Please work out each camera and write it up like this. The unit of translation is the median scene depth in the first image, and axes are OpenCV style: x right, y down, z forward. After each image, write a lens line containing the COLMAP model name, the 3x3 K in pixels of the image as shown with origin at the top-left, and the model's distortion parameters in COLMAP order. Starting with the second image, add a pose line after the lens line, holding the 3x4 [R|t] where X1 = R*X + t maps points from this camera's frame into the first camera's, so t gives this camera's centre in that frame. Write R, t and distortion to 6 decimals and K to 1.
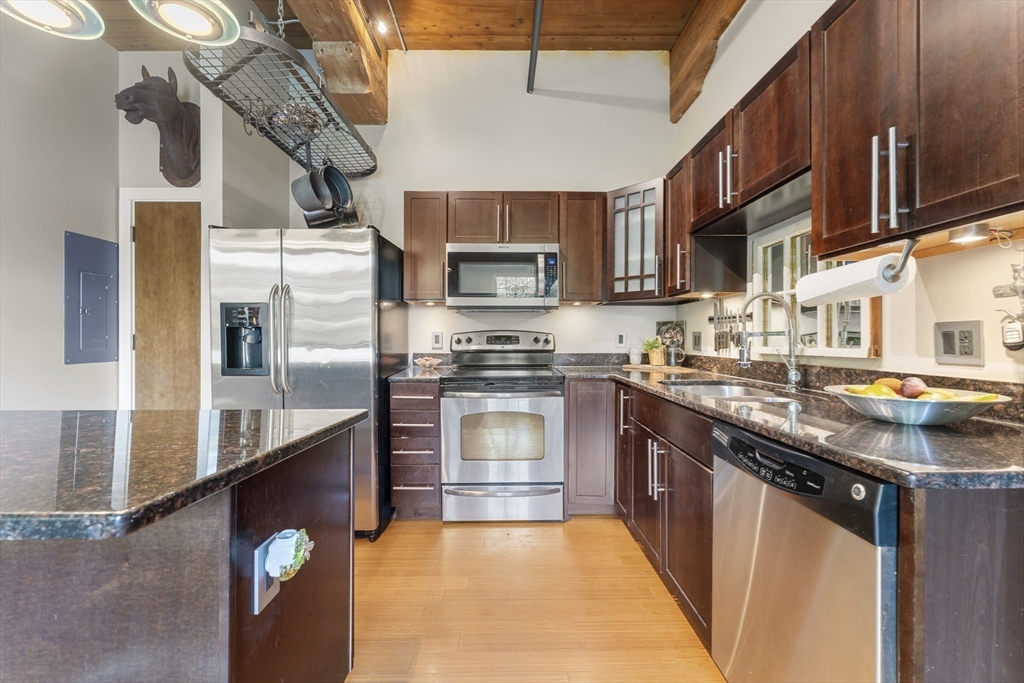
lens RADIAL K [[413.5, 0, 510.5], [0, 413.5, 338.5], [0, 0, 1]] dist [0.000451, -0.000013]
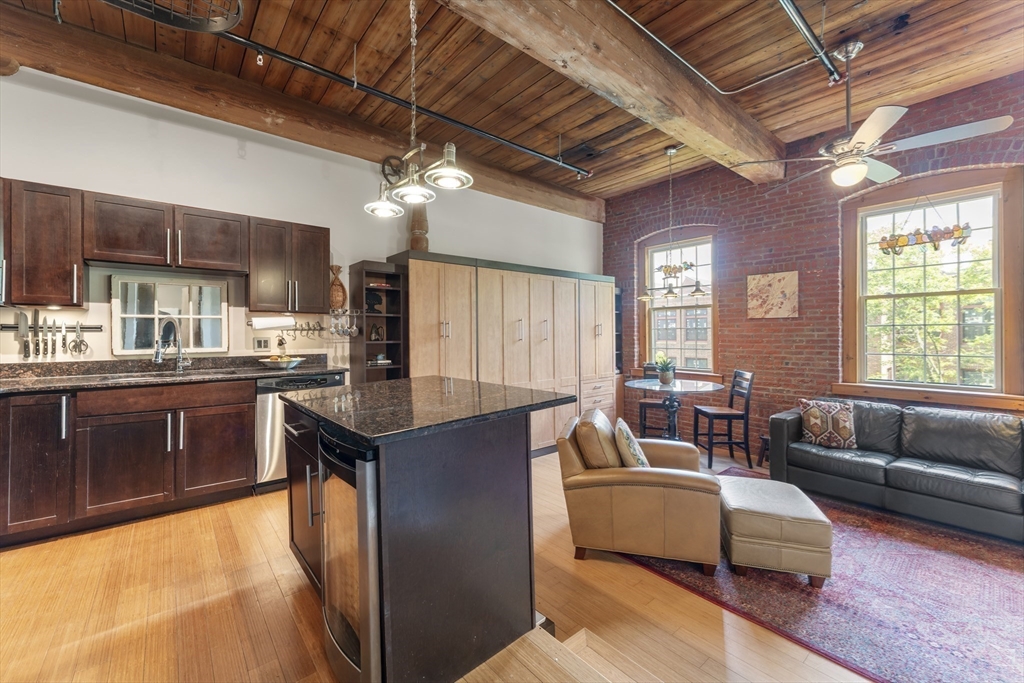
lens RADIAL K [[413.5, 0, 510.7], [0, 413.5, 334.9], [0, 0, 1]] dist [0.000451, -0.000013]
pose [[-0.629395, 0.001533, 0.777084, -1.036275], [0.003978, 0.999991, 0.001249, -0.022627], [-0.777076, 0.003878, -0.629395, 0.646430]]
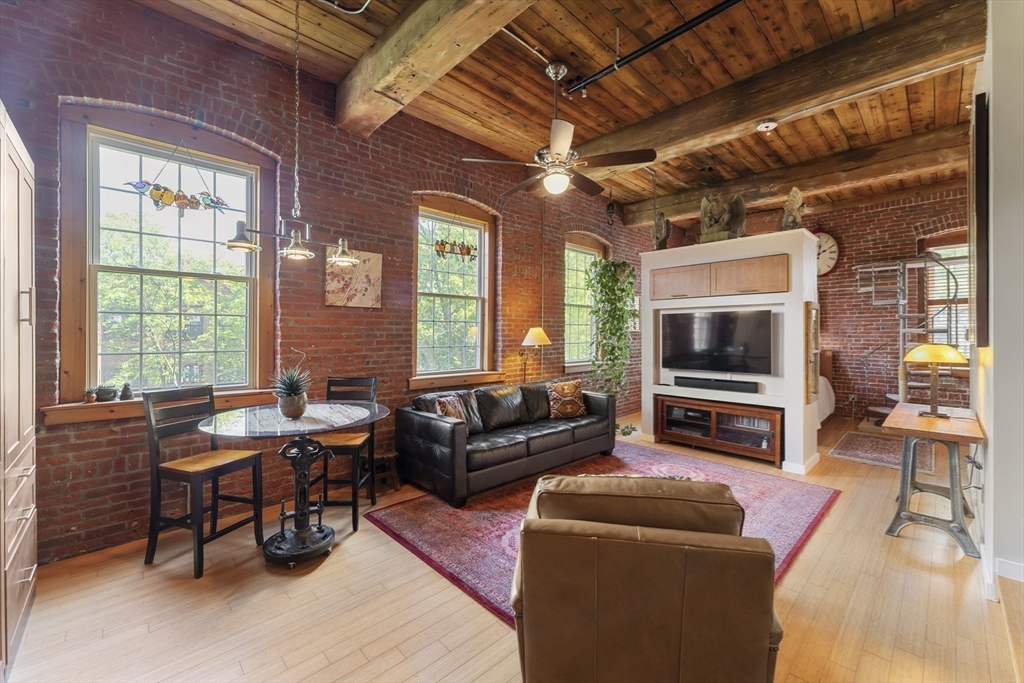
lens RADIAL K [[413.5, 0, 514.0], [0, 413.5, 333.3], [0, 0, 1]] dist [0.000451, -0.000013]
pose [[-0.734097, -0.002132, -0.679041, 0.151754], [-0.002421, 0.999997, -0.000522, 0.000442], [0.679040, 0.001260, -0.734100, 0.074566]]
